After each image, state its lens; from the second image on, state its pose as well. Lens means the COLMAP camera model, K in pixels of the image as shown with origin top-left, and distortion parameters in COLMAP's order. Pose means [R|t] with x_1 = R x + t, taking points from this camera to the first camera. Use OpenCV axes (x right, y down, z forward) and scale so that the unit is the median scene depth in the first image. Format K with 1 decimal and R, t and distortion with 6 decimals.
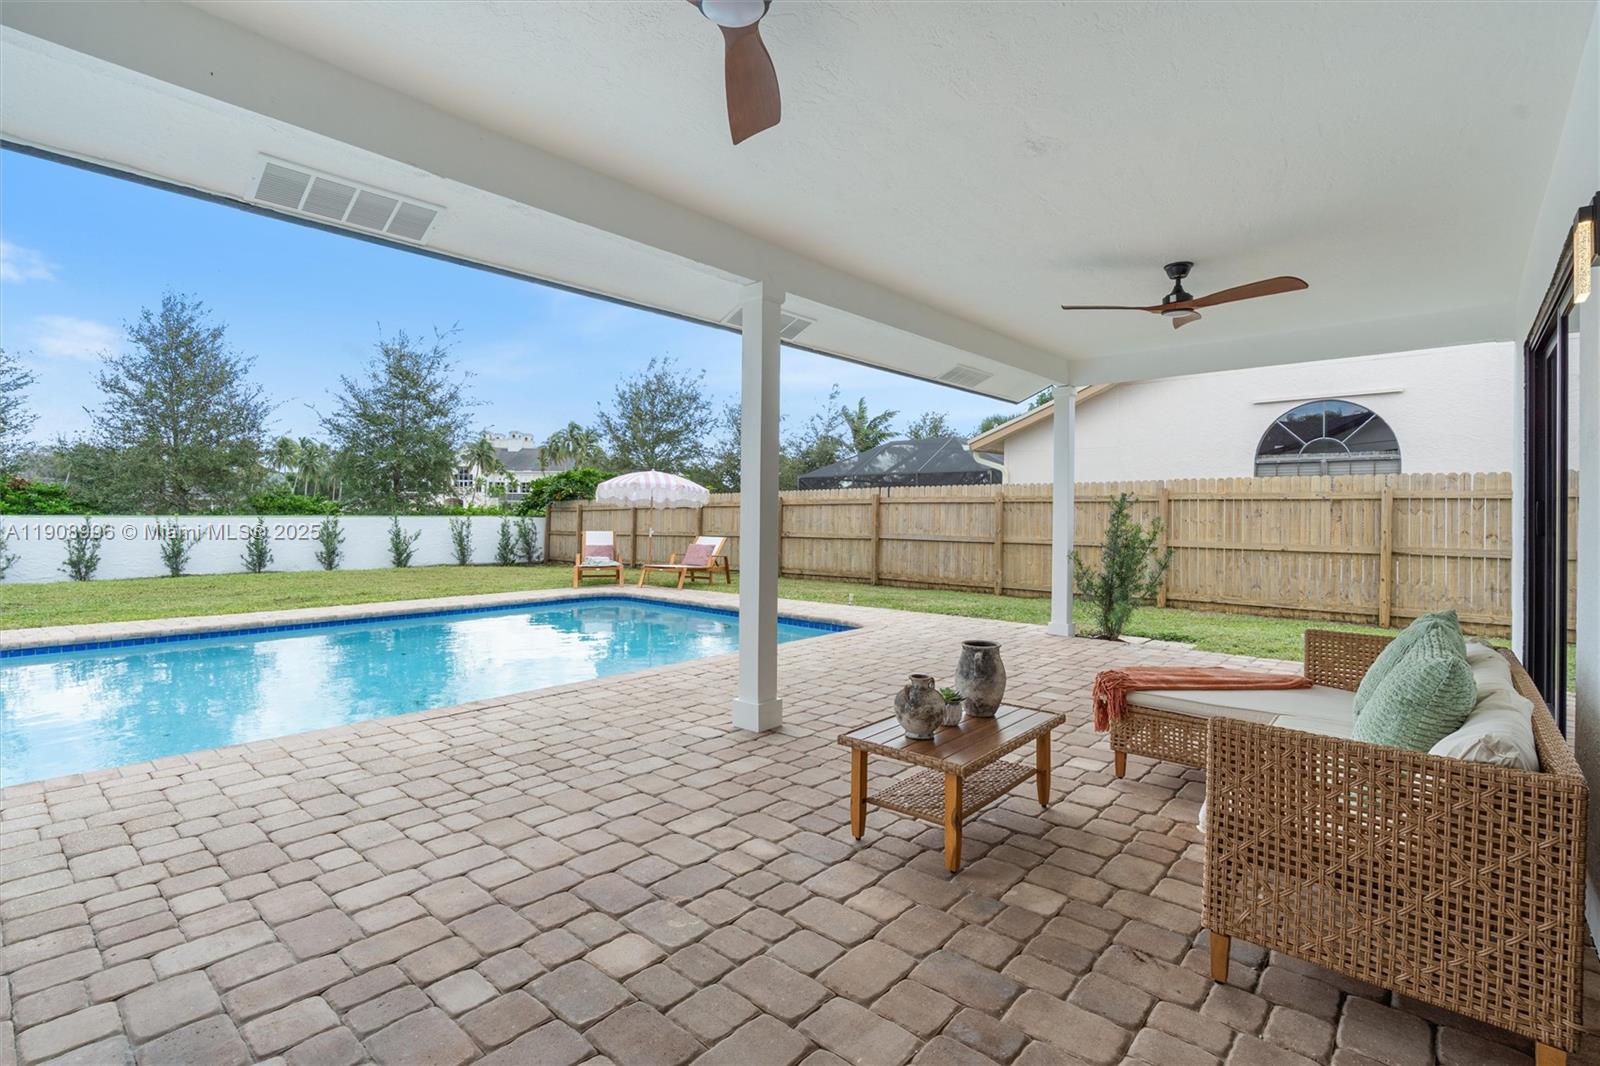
lens RADIAL K [[752.8, 0, 797.5], [0, 752.8, 506.4], [0, 0, 1]] dist [-0.002390, 0.000337]
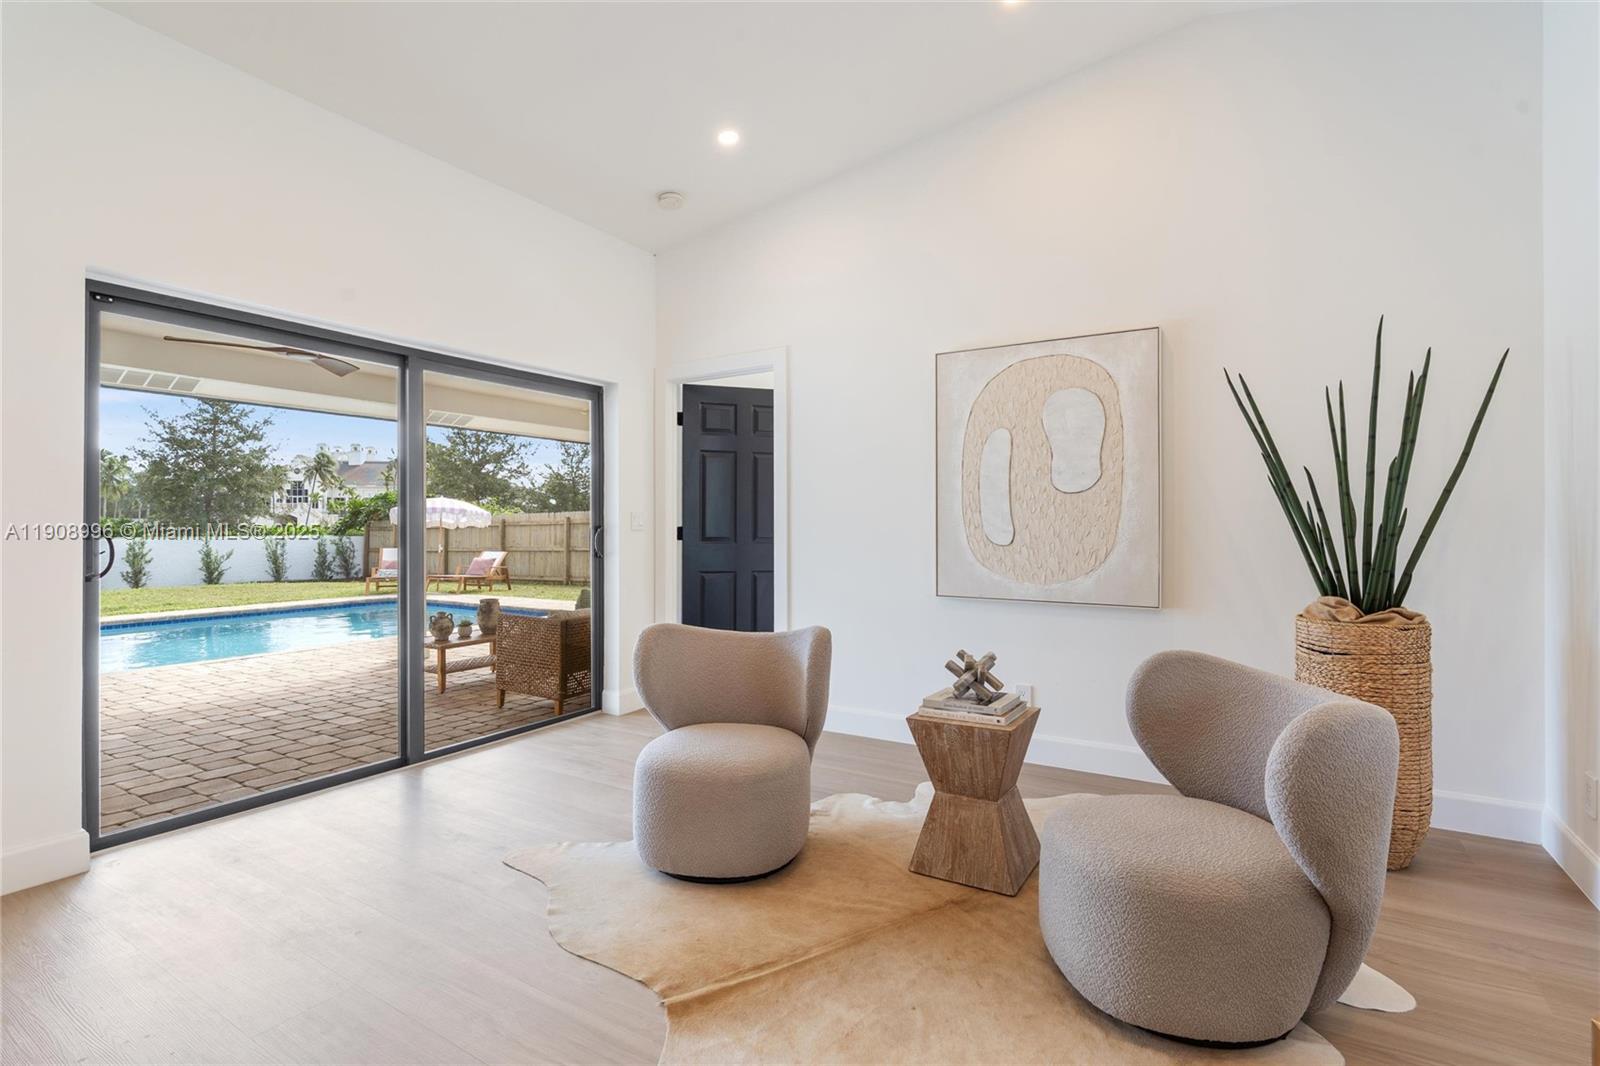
lens RADIAL K [[748.0, 0, 796.5], [0, 748.0, 523.8], [0, 0, 1]] dist [0.001087, 0.000572]
pose [[0.986321, -0.011650, 0.164422, 0.109788], [0.010408, 0.999910, 0.008414, -0.005759], [-0.164505, -0.006587, 0.986354, -0.172449]]
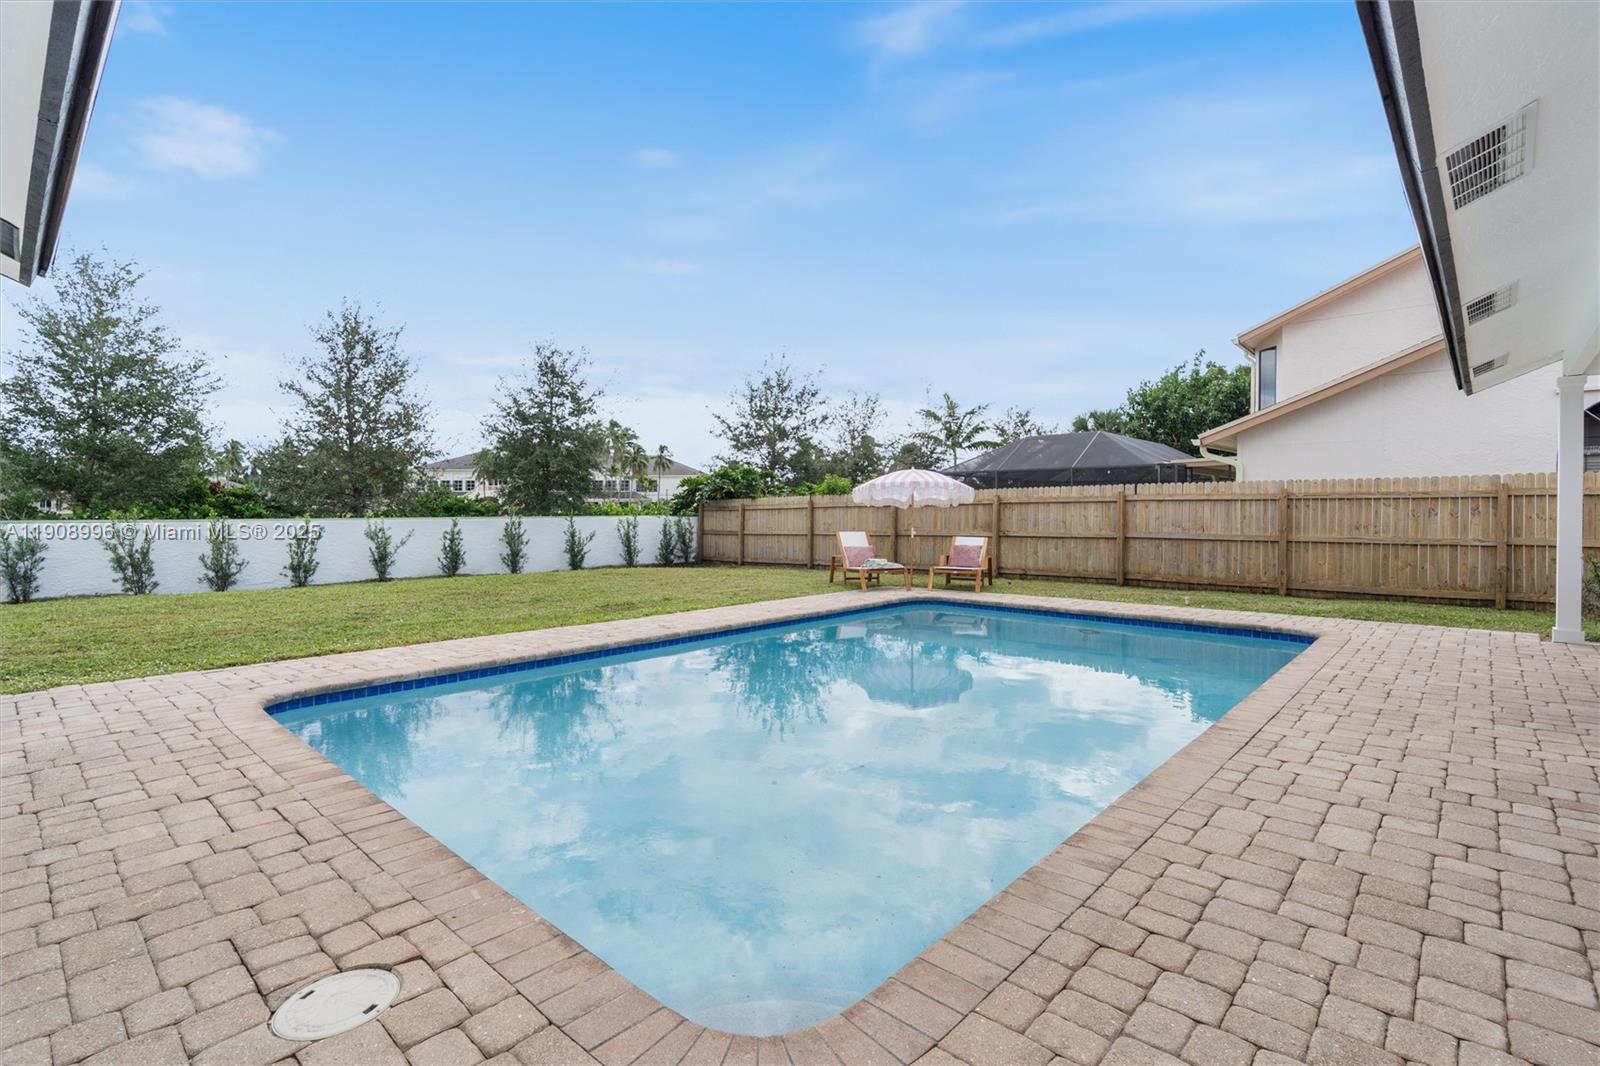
lens RADIAL K [[752.8, 0, 797.5], [0, 752.8, 506.4], [0, 0, 1]] dist [-0.002390, 0.000337]
pose [[0.999881, -0.007090, -0.013684, -0.213798], [0.007167, 0.999959, 0.005598, -0.003723], [0.013644, -0.005696, 0.999891, 0.021922]]
